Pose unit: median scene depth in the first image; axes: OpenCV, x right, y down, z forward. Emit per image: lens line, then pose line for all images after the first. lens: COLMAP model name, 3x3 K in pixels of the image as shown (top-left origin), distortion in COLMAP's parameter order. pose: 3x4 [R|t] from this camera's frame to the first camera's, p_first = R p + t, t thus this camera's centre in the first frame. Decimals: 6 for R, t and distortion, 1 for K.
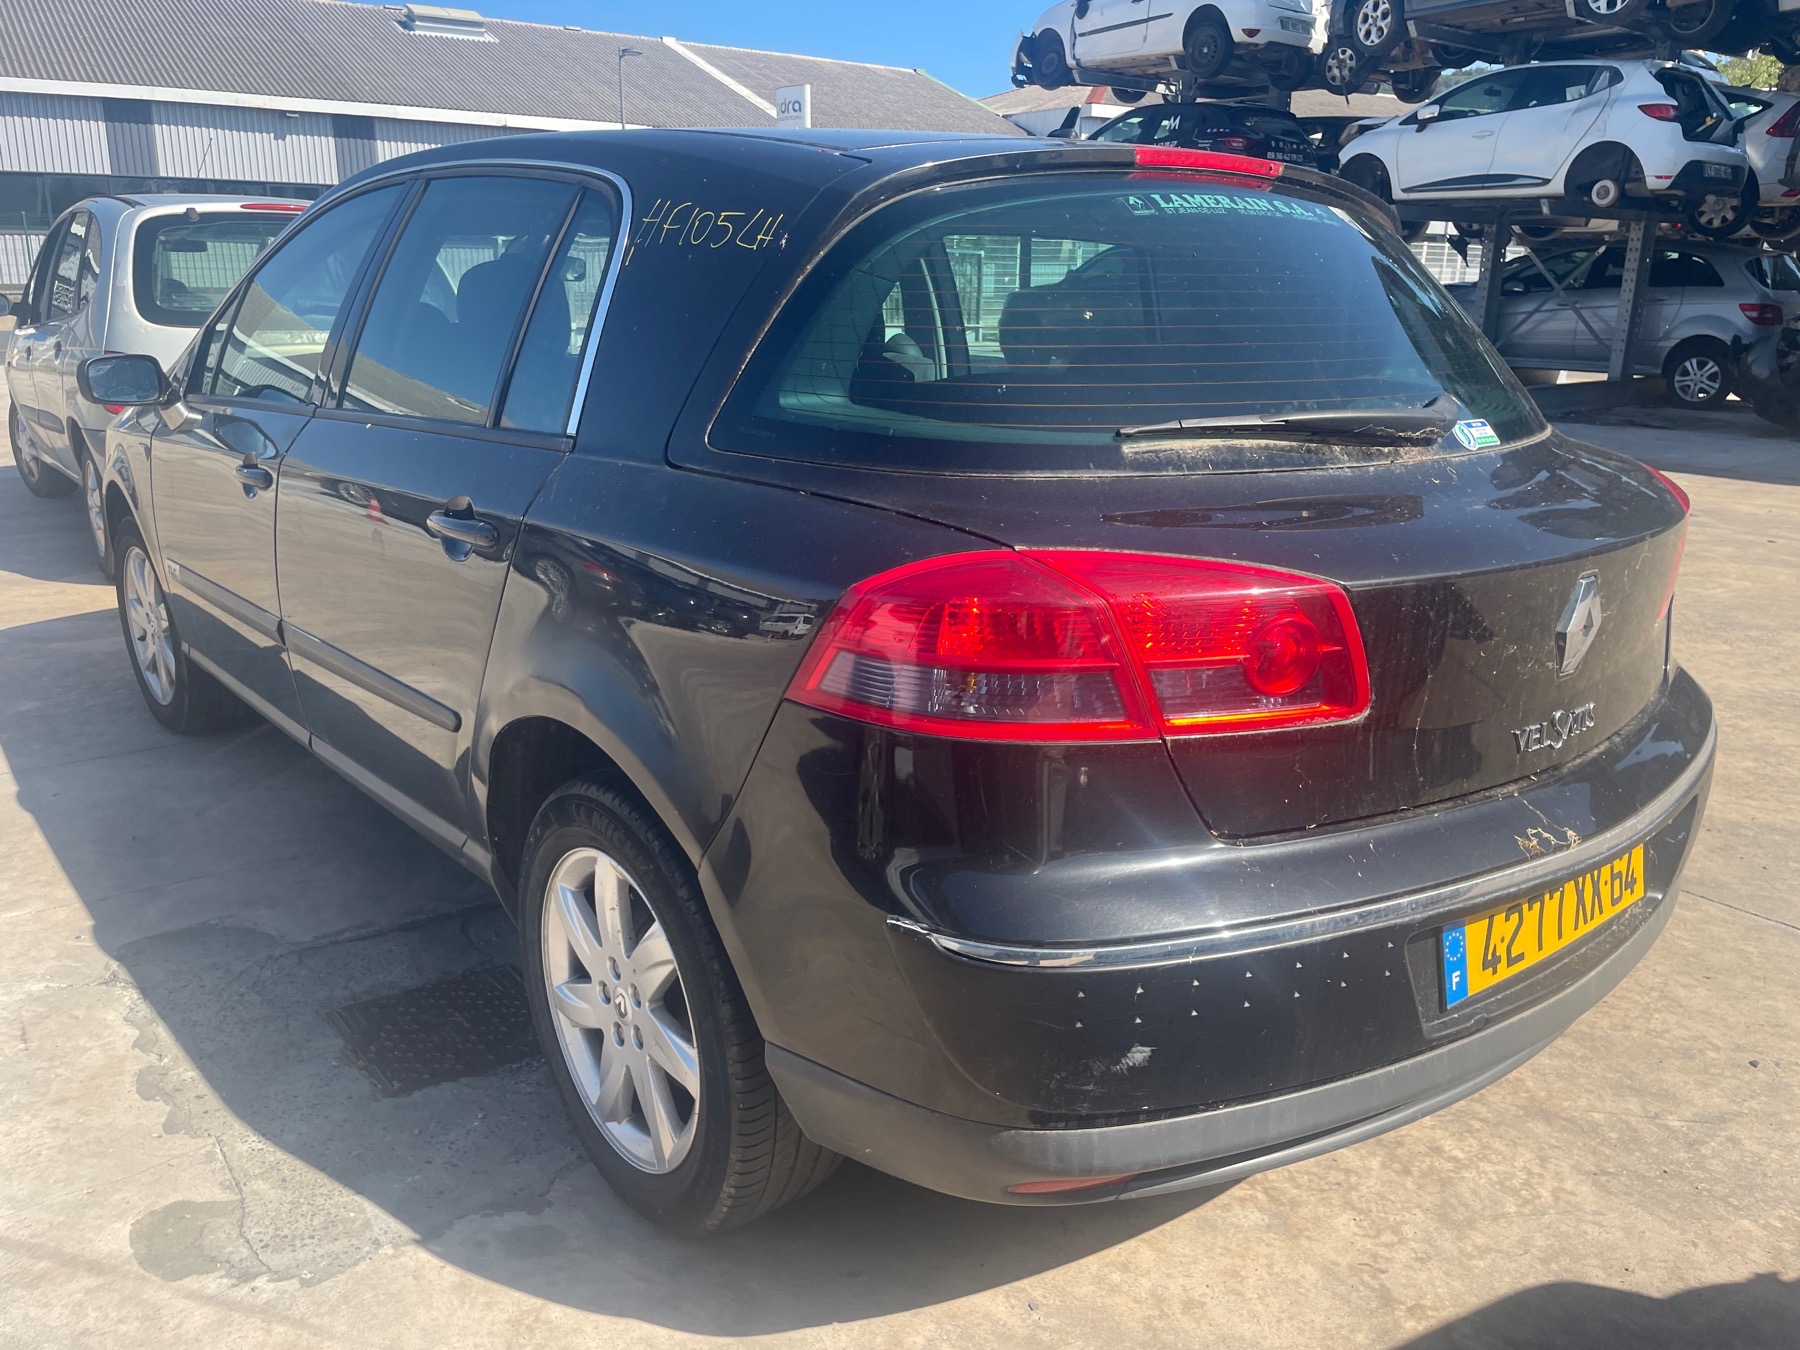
lens RADIAL K [[1358.0, 0, 907.3], [0, 1358.0, 670.3], [0, 0, 1]] dist [0.080655, -0.108209]
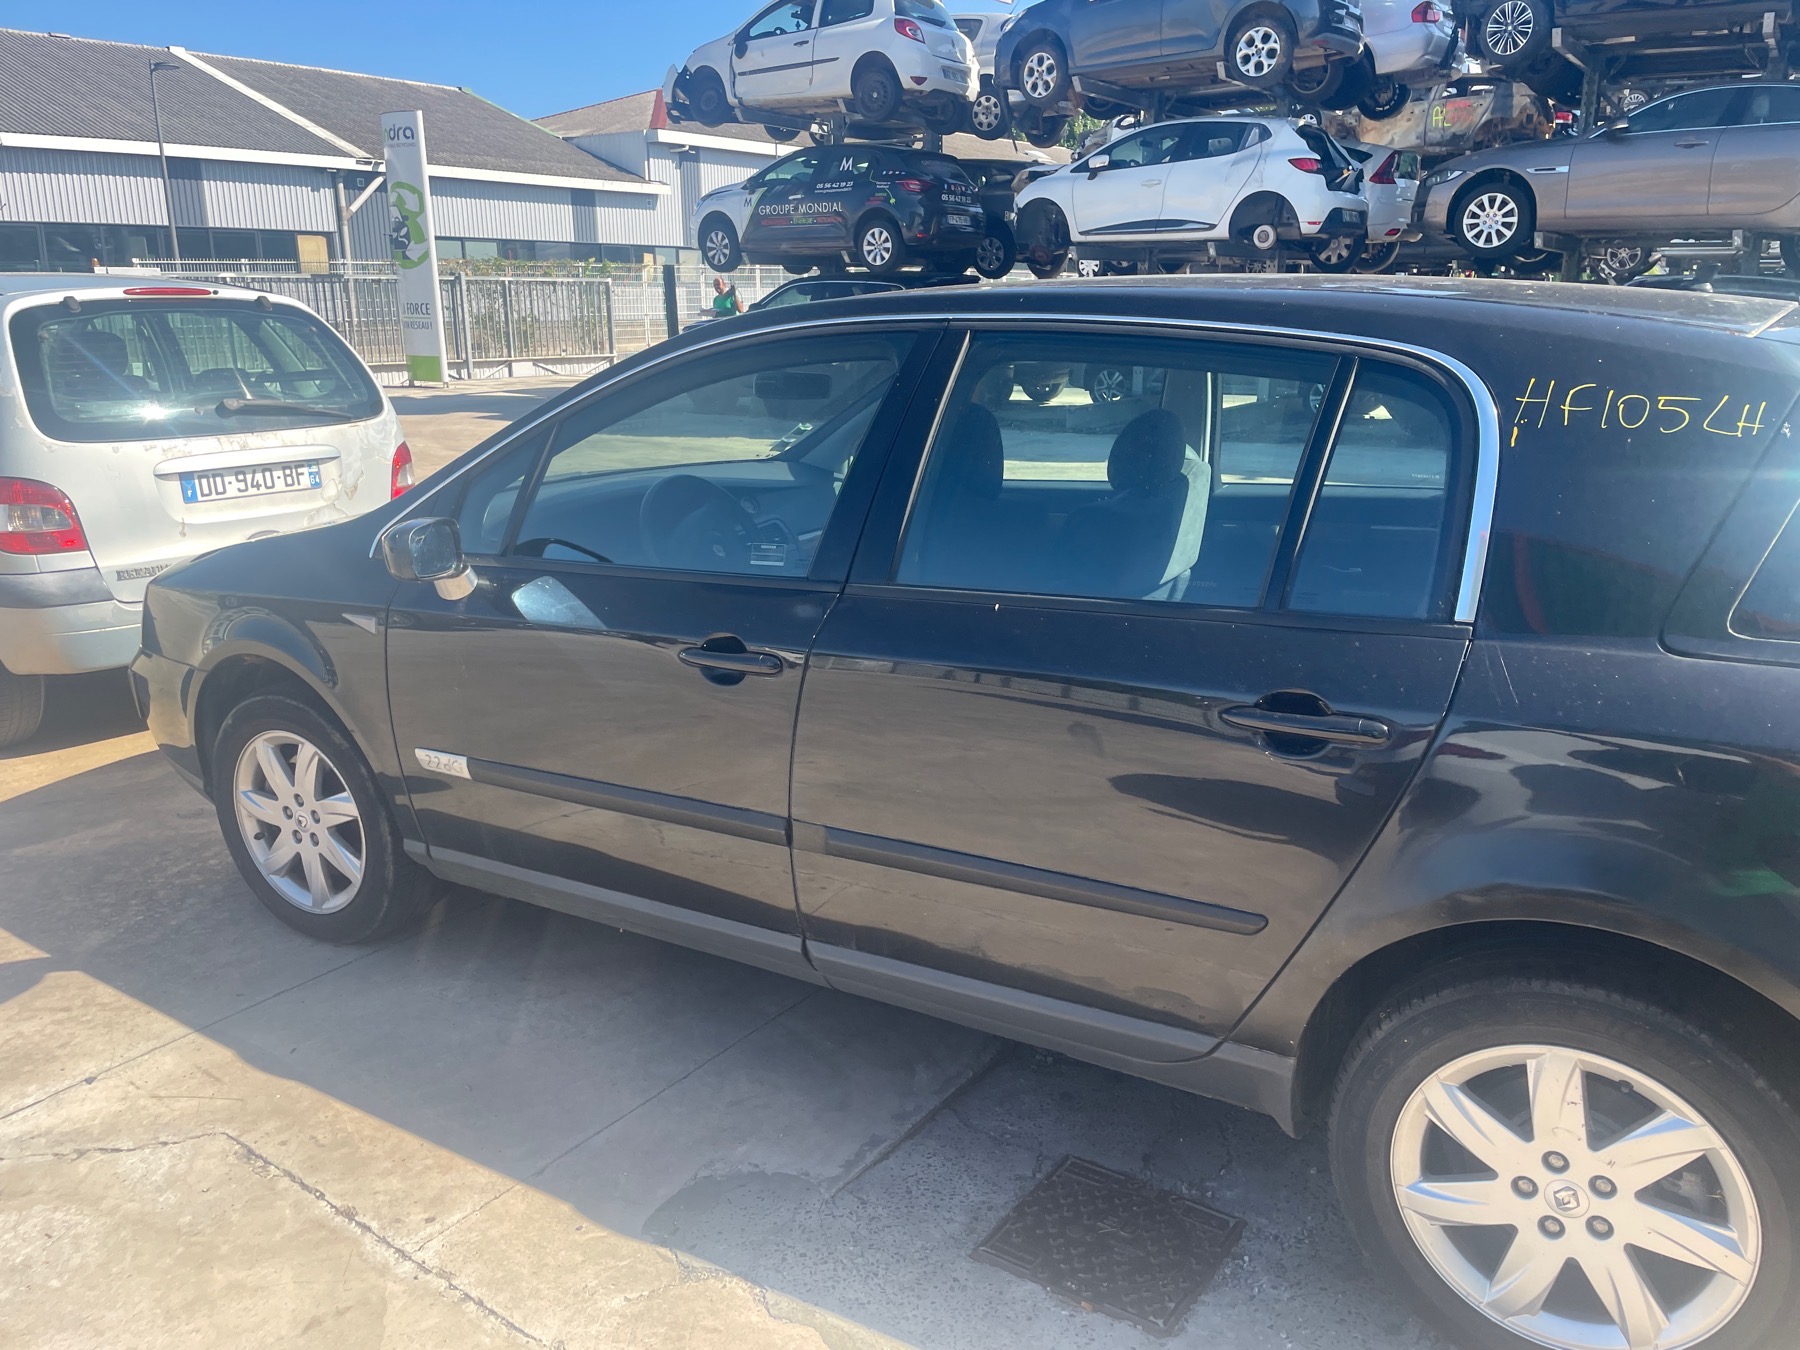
lens RADIAL K [[1358.0, 0, 907.3], [0, 1358.0, 670.3], [0, 0, 1]] dist [0.080655, -0.108209]
pose [[0.947459, -0.100727, 0.303605, -0.127459], [0.104581, 0.994510, 0.003584, -0.025387], [-0.302299, 0.028356, 0.952791, 0.027155]]
